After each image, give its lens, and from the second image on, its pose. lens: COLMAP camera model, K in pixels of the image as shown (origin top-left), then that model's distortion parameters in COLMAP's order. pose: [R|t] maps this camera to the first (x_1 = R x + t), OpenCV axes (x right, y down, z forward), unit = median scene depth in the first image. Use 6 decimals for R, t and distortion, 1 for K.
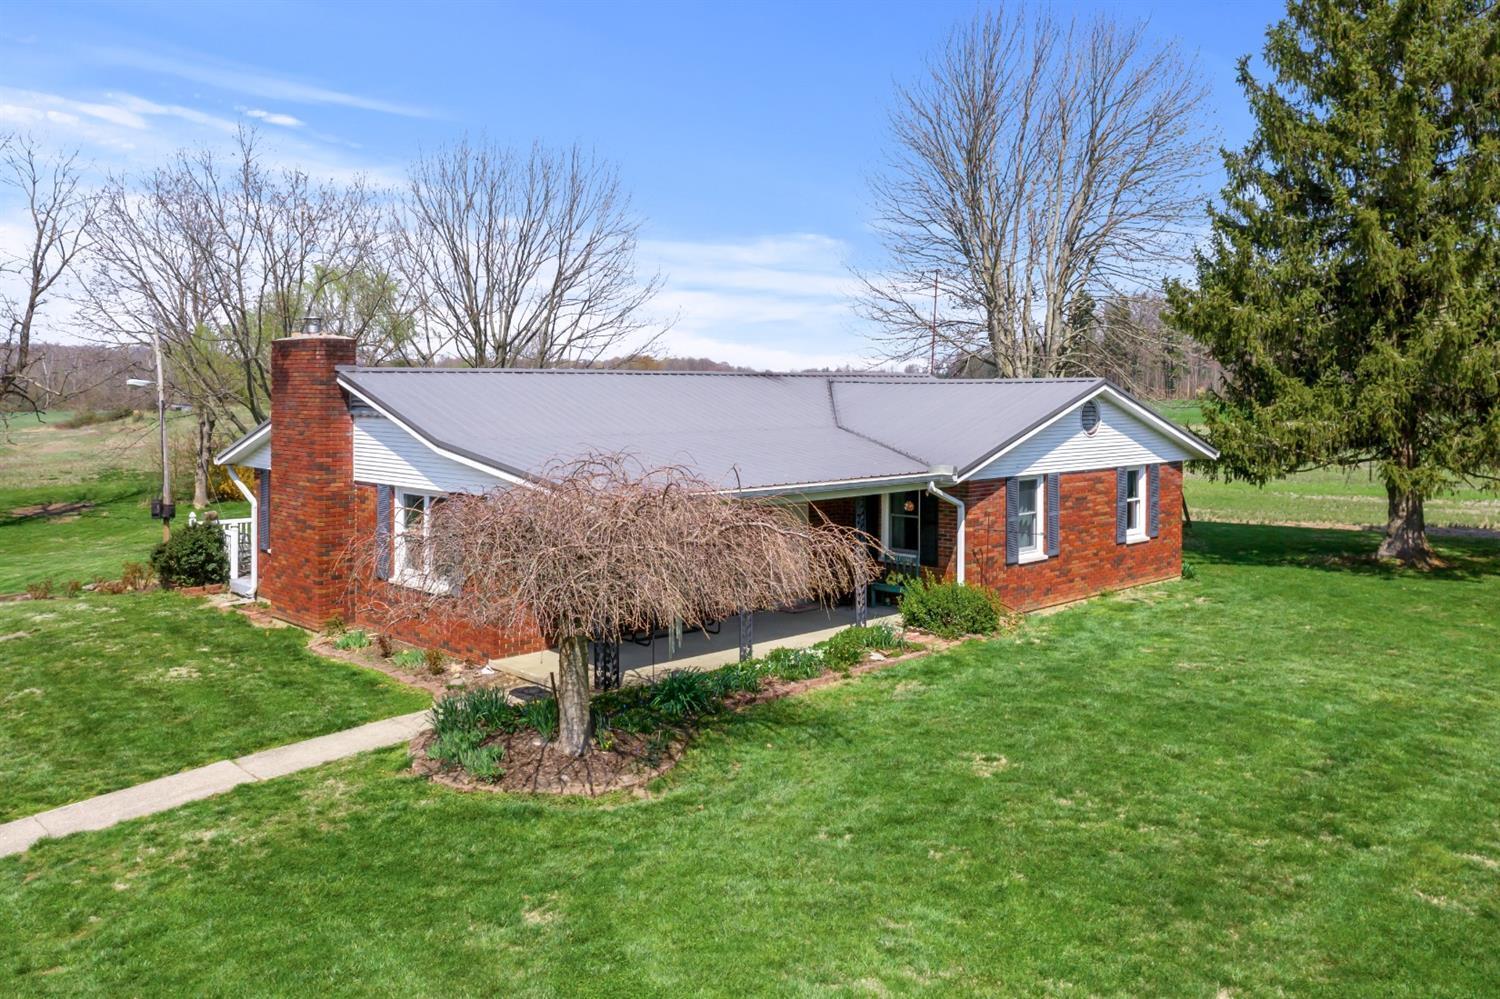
lens RADIAL K [[1212.5, 0, 755.6], [0, 1212.5, 384.6], [0, 0, 1]] dist [-0.002392, -0.004213]
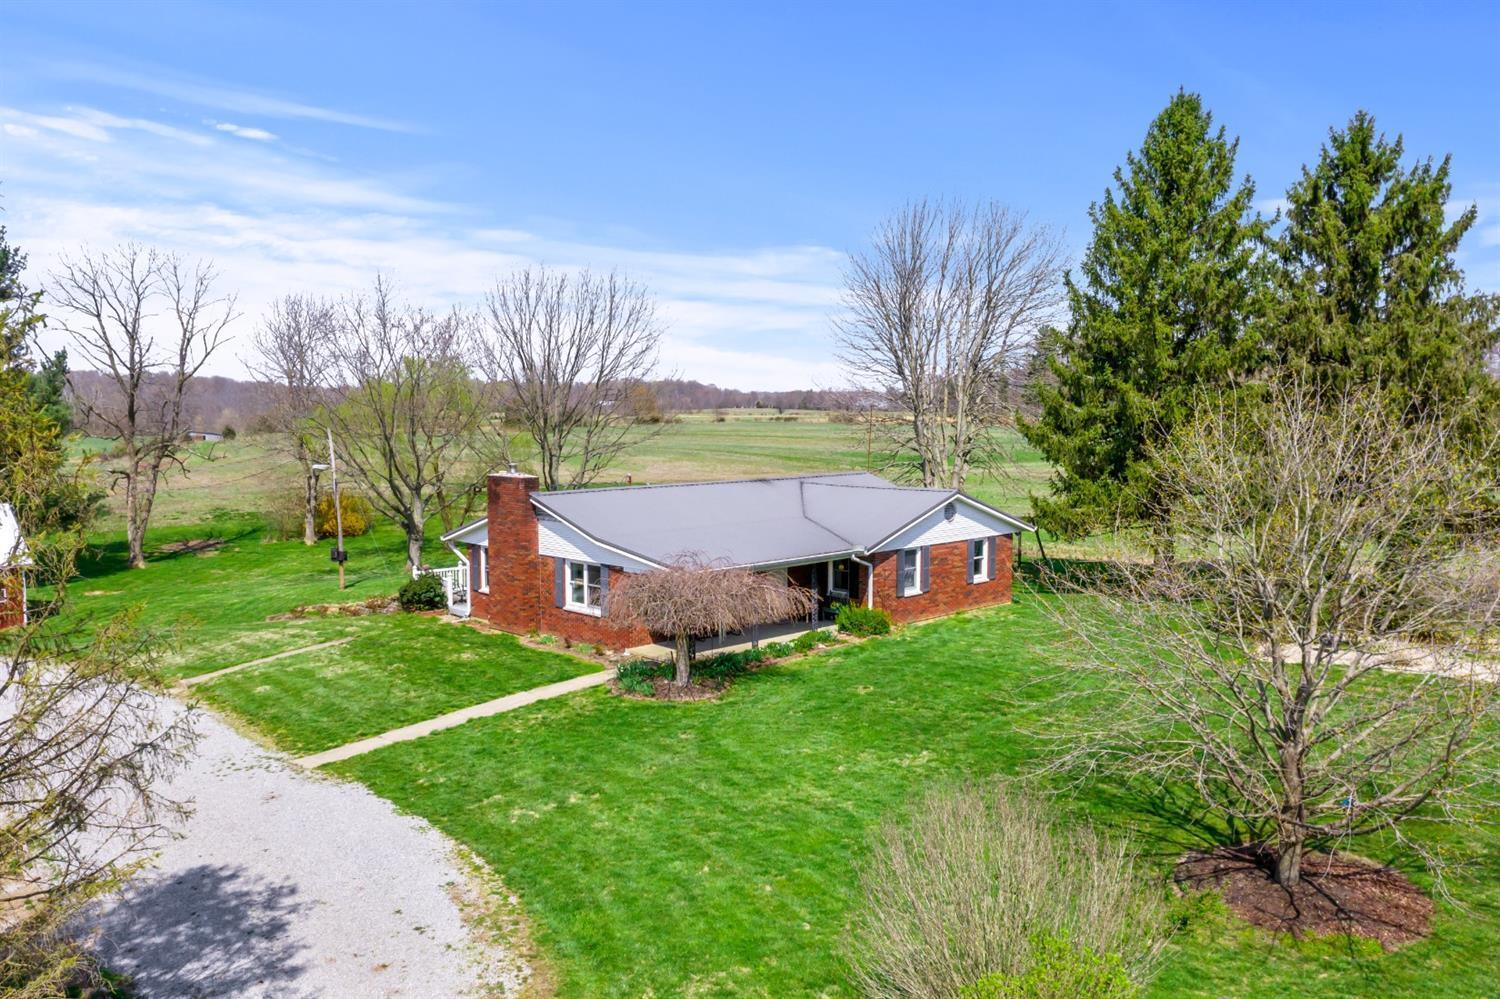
lens RADIAL K [[1231.1, 0, 750.0], [0, 1231.1, 499.5], [0, 0, 1]] dist [-0.001515, 0.000763]
pose [[0.999960, -0.003770, 0.008163, -0.028331], [0.003055, 0.996295, 0.085952, -0.165901], [-0.008456, -0.085924, 0.996266, -0.869850]]
